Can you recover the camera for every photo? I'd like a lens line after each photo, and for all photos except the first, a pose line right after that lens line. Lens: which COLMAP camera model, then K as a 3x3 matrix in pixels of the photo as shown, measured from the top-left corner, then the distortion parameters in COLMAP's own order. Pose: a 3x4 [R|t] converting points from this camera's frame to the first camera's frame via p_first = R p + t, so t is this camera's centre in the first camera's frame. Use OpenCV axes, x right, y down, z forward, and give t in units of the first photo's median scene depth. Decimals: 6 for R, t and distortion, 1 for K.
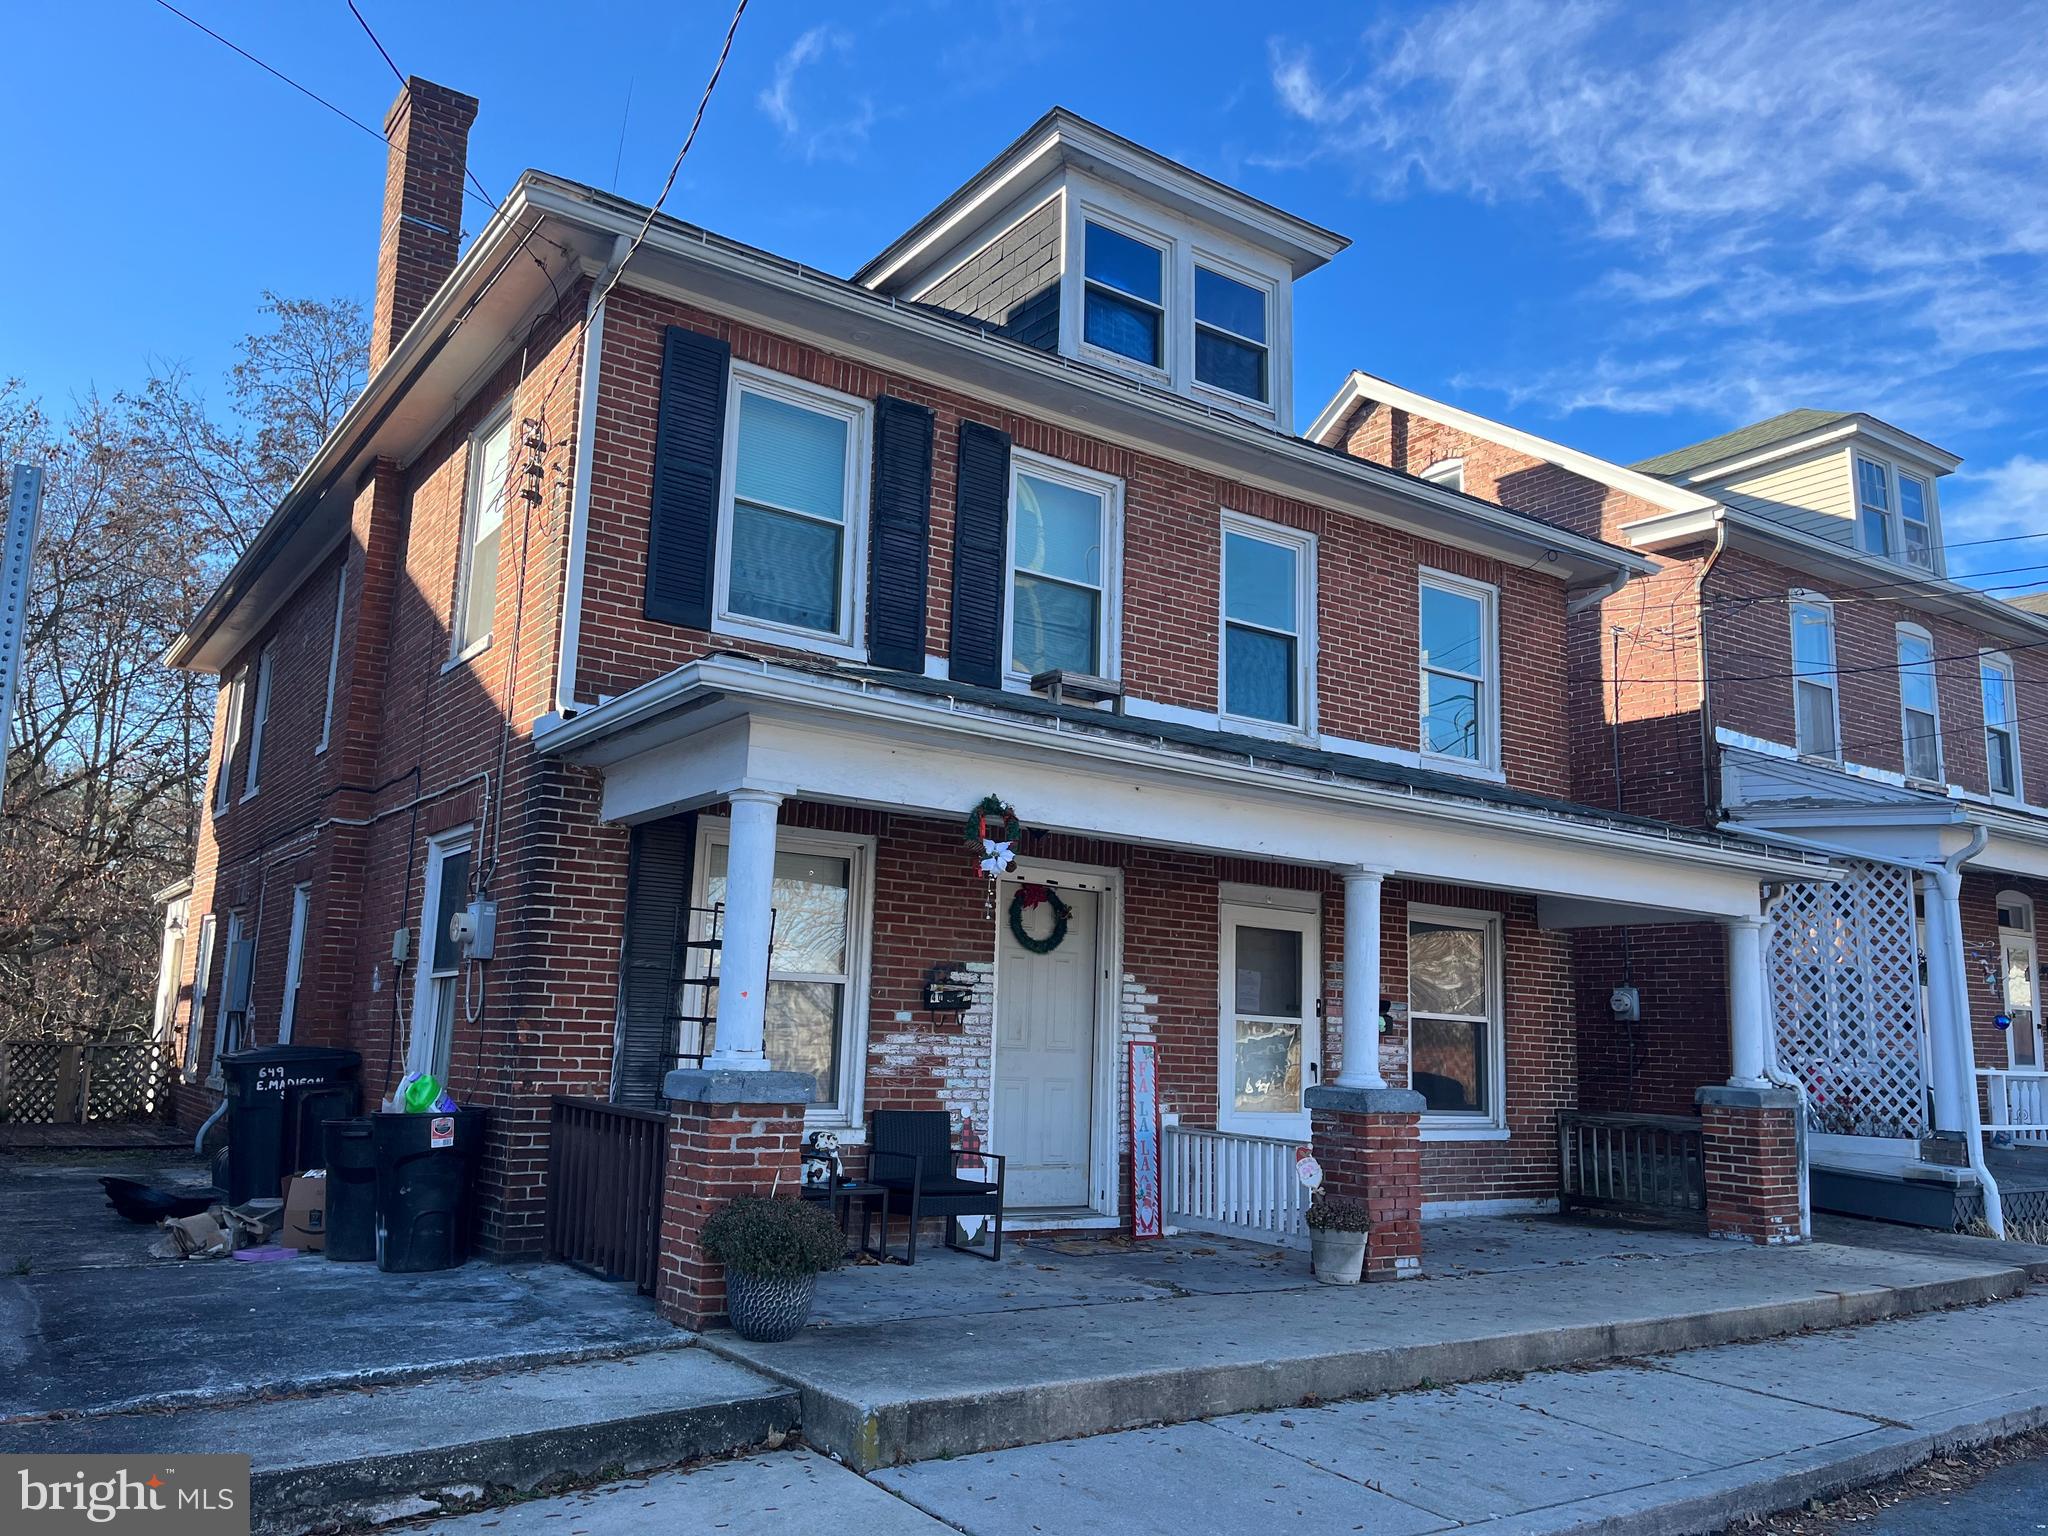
lens RADIAL K [[1546.5, 0, 1022.8], [0, 1546.5, 765.3], [0, 0, 1]] dist [-0.002480, 0.000790]
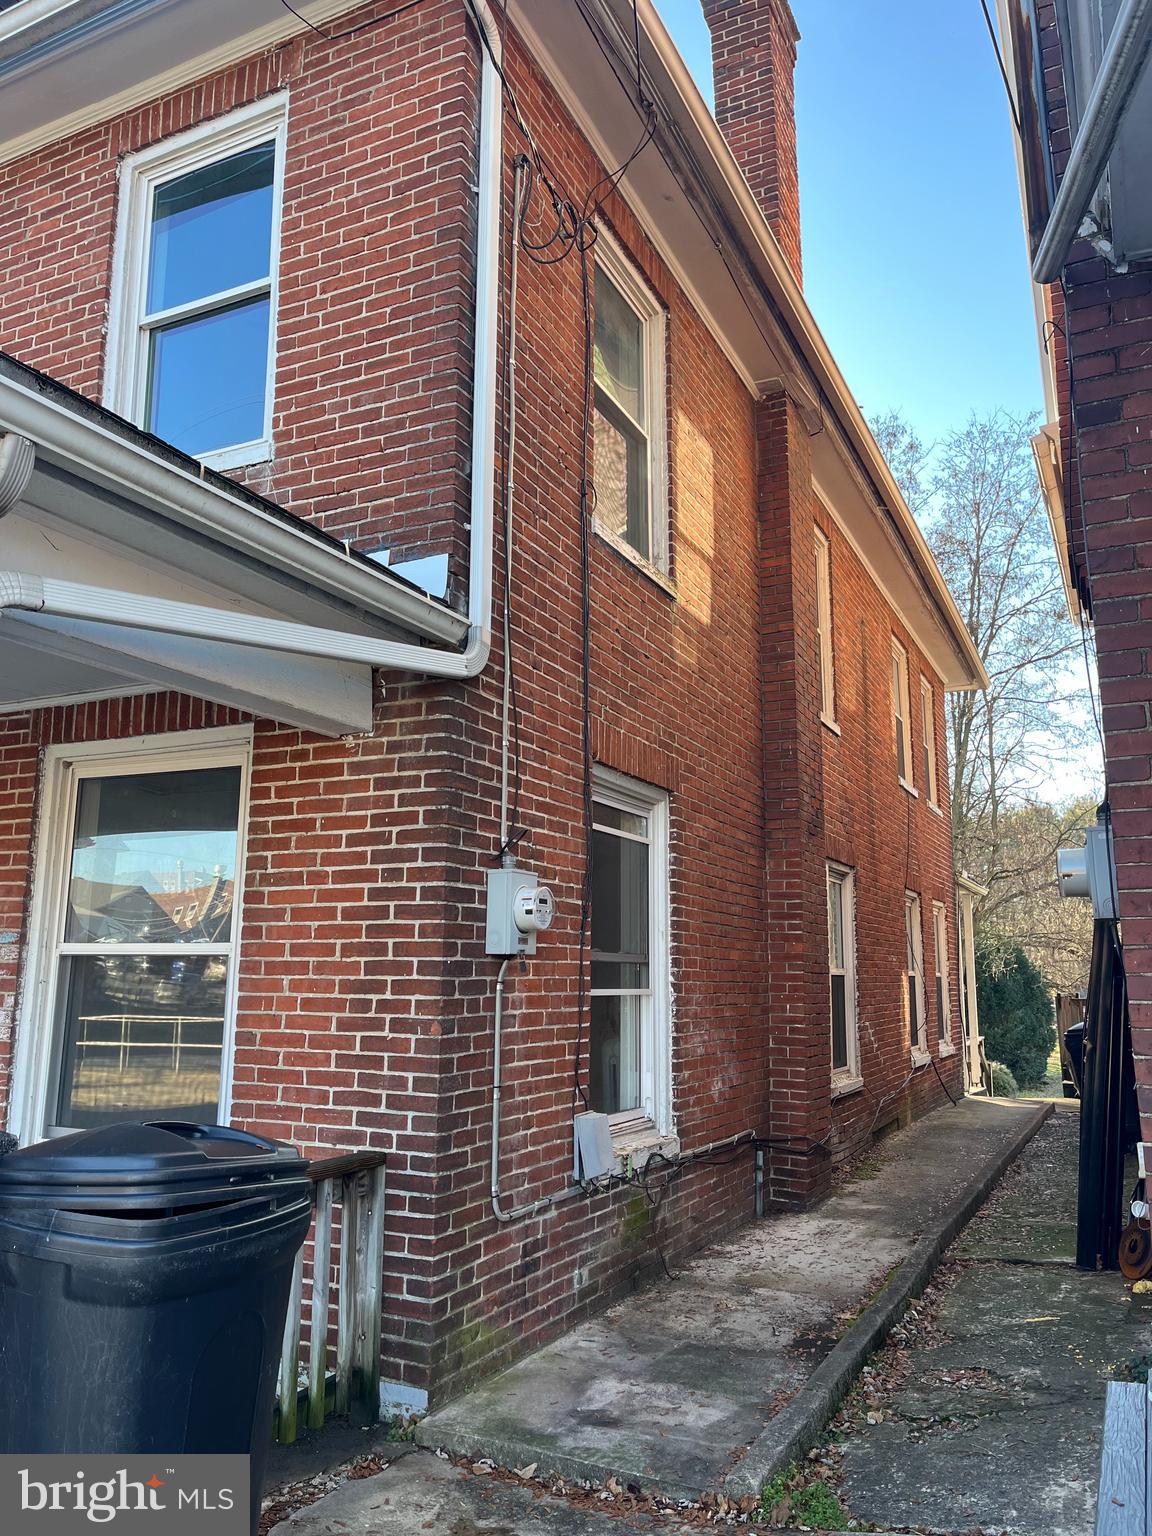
lens RADIAL K [[1159.9, 0, 575.0], [0, 1159.9, 768.9], [0, 0, 1]] dist [-0.002480, 0.000790]
pose [[0.490668, -0.192301, -0.849862, 0.655121], [0.165896, 0.978119, -0.125542, 0.169099], [0.855408, -0.079390, 0.511834, 0.891723]]
